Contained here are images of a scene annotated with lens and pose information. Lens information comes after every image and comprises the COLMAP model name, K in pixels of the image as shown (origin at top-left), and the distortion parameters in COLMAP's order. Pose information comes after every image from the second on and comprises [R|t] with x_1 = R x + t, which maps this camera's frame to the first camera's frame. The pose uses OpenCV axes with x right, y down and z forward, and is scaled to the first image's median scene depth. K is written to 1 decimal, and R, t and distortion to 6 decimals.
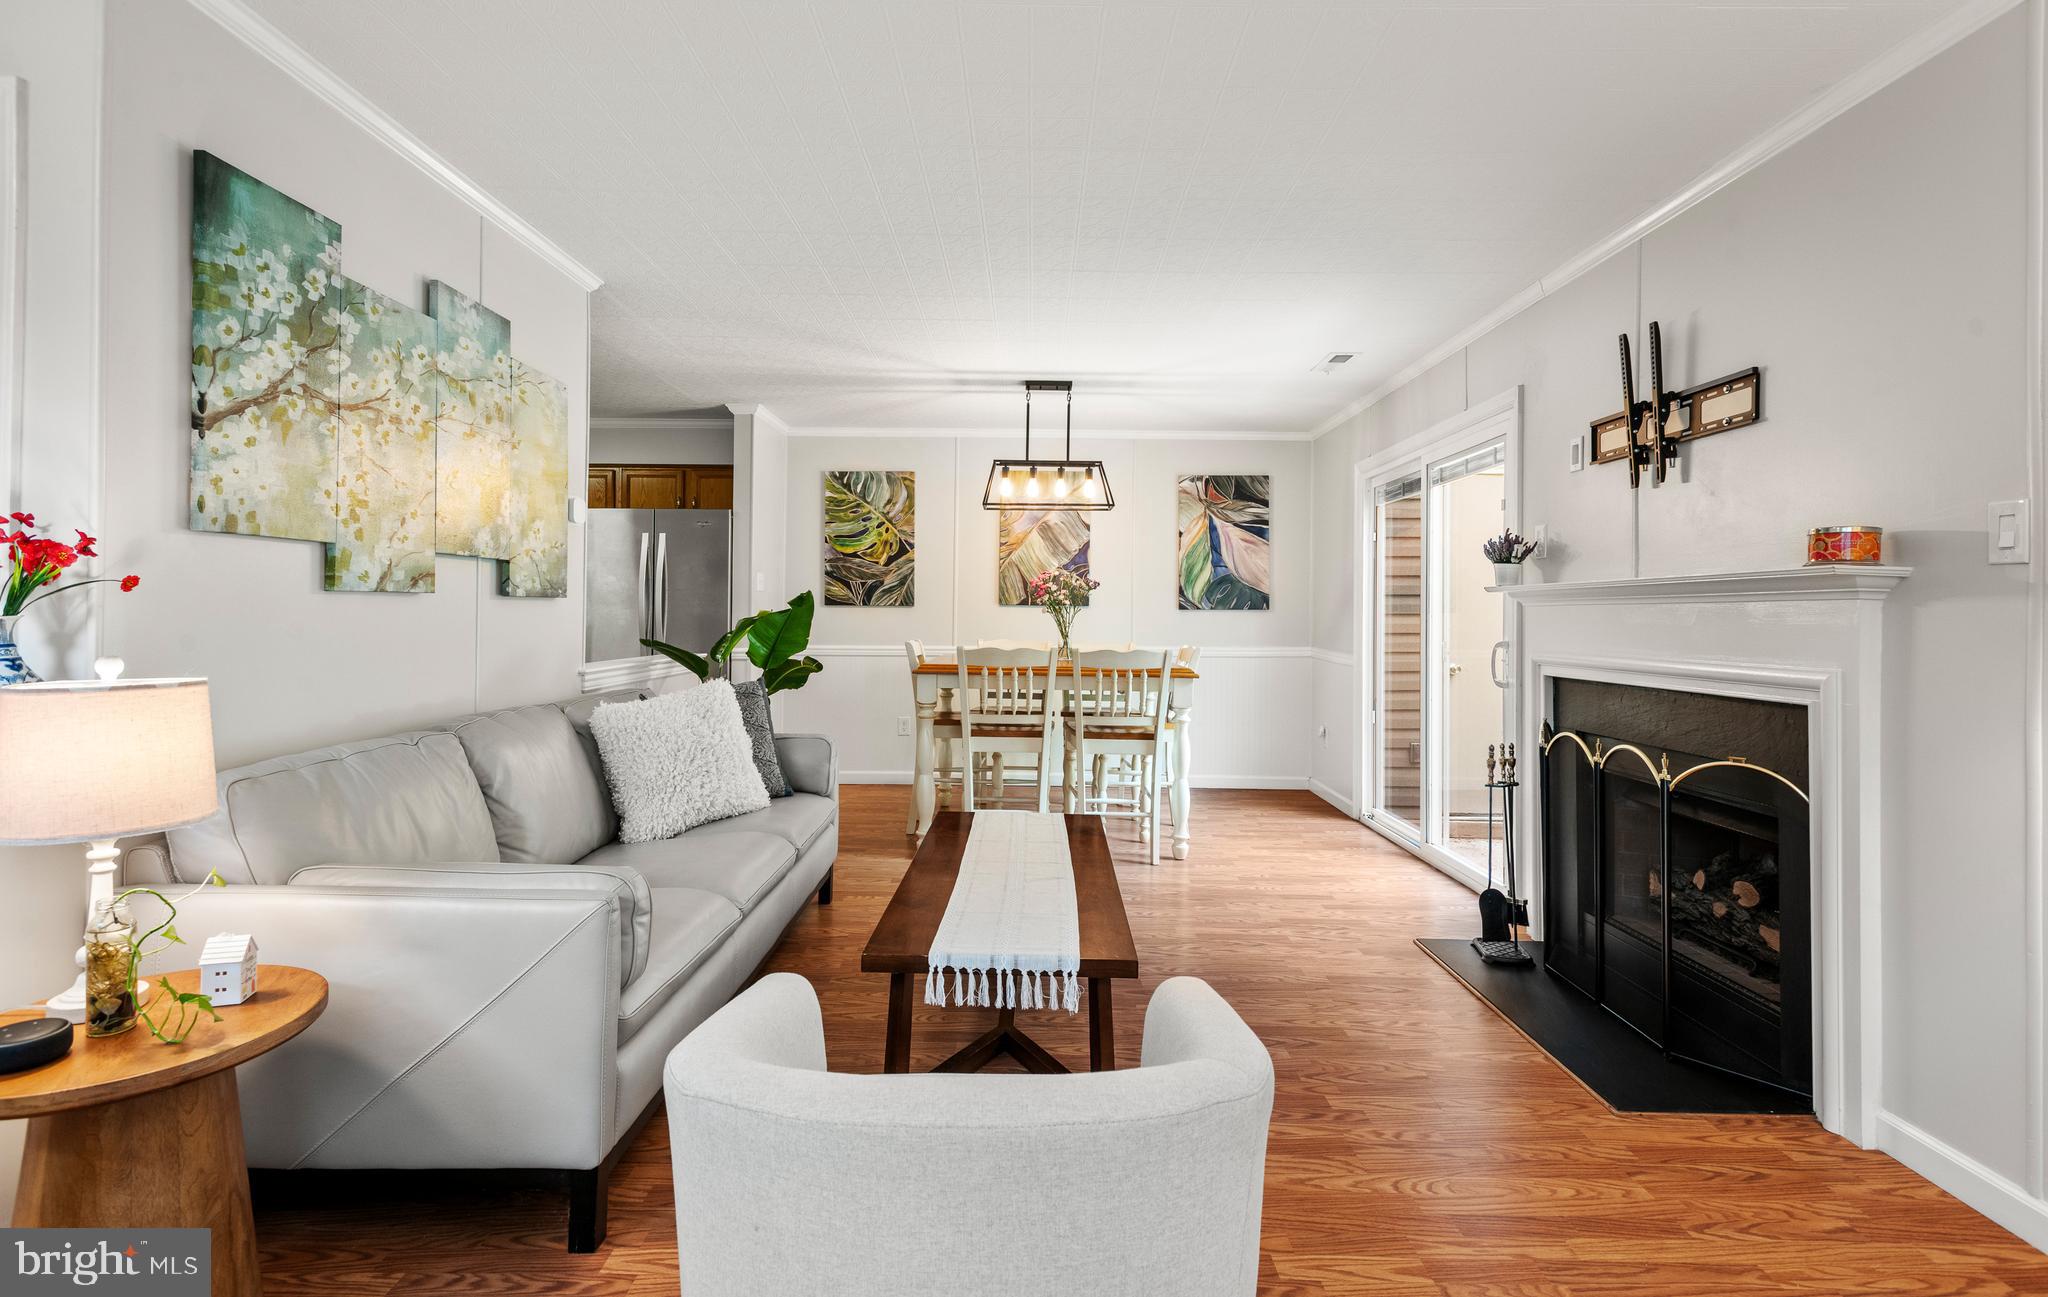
lens RADIAL K [[976.9, 0, 1026.5], [0, 976.9, 606.3], [0, 0, 1]] dist [0.010836, -0.000135]
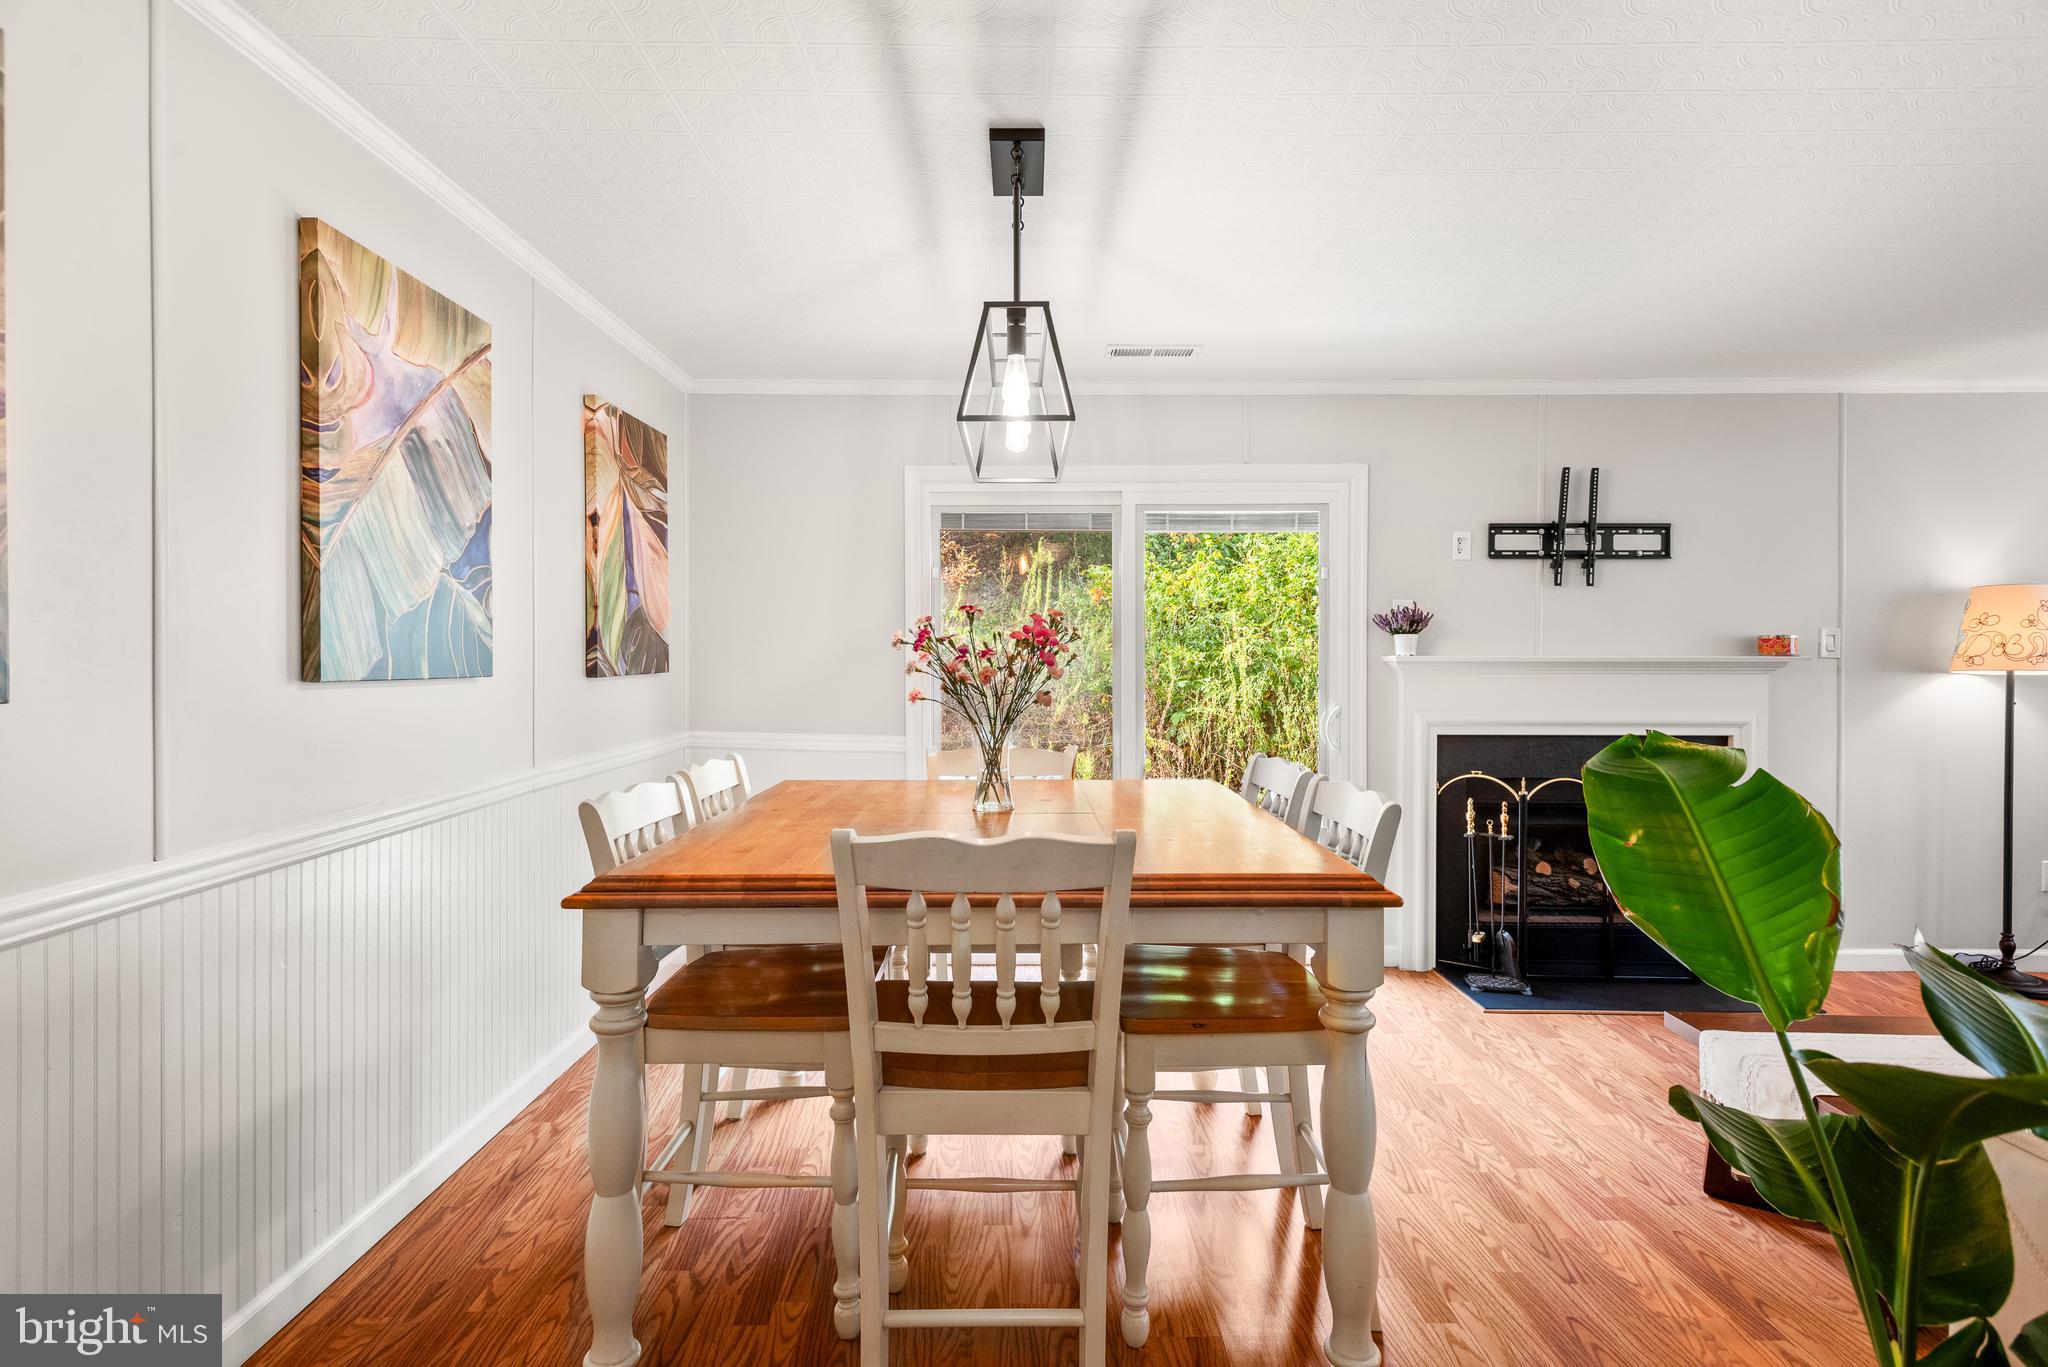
lens RADIAL K [[966.5, 0, 1024.6], [0, 966.5, 665.0], [0, 0, 1]] dist [0.022769, -0.007772]
pose [[0.000387, -0.021218, 0.999775, -0.427005], [-0.011798, 0.999705, 0.021221, -0.020540], [-0.999930, -0.011804, 0.000137, 1.063758]]
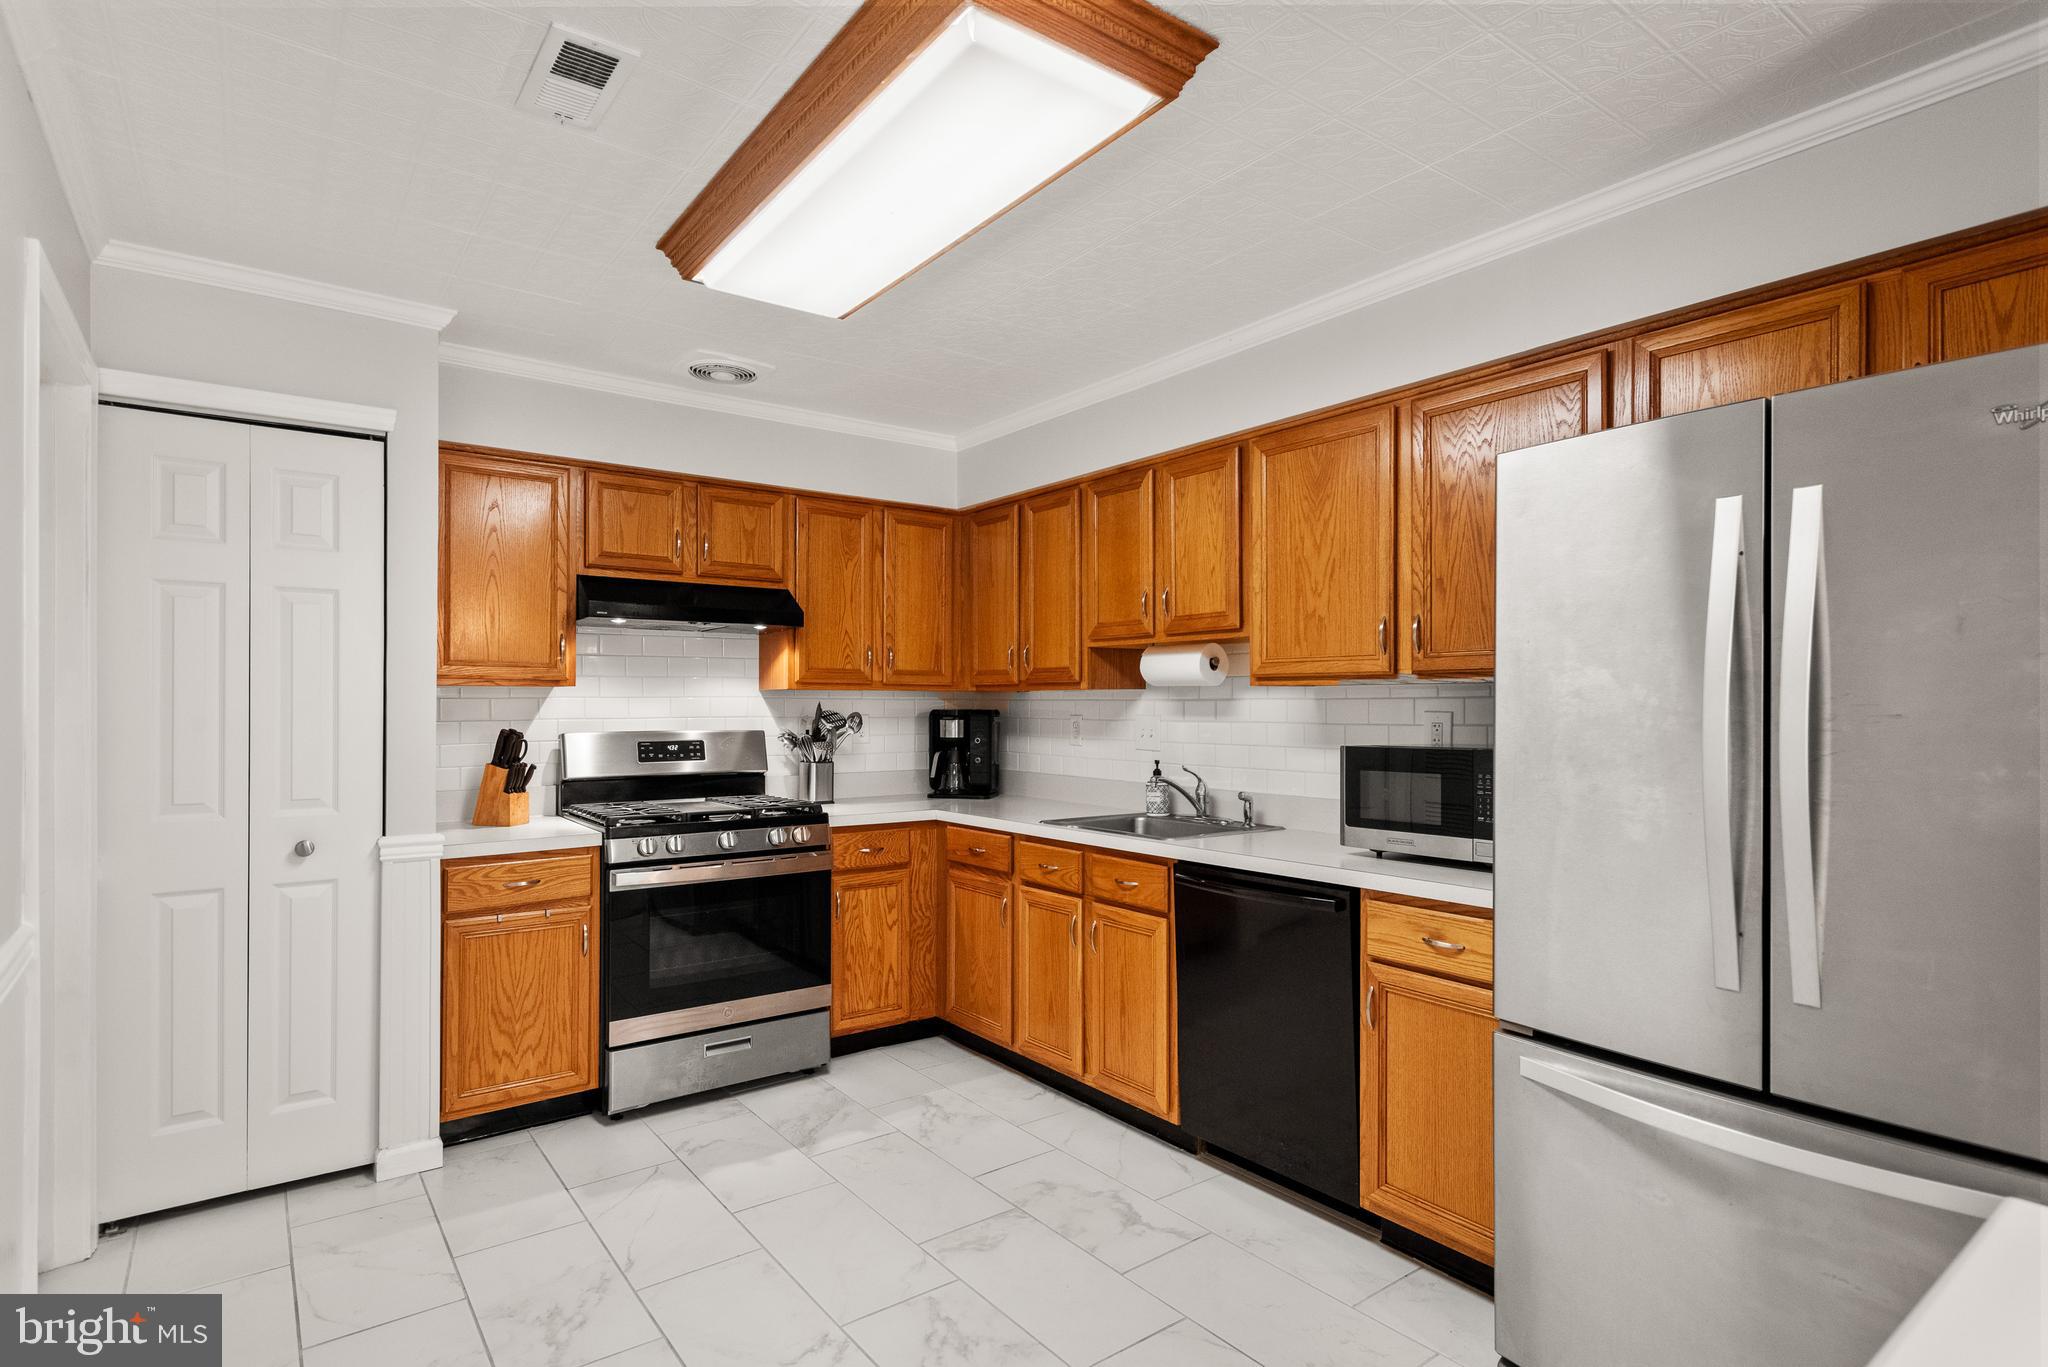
lens RADIAL K [[1029.8, 0, 1023.6], [0, 1029.8, 693.9], [0, 0, 1]] dist [0.002543, -0.000426]
pose [[0.600784, -0.010990, -0.799336, -0.339303], [0.010191, 0.999930, -0.006089, -0.027498], [0.799347, -0.004488, 0.600853, 0.819528]]
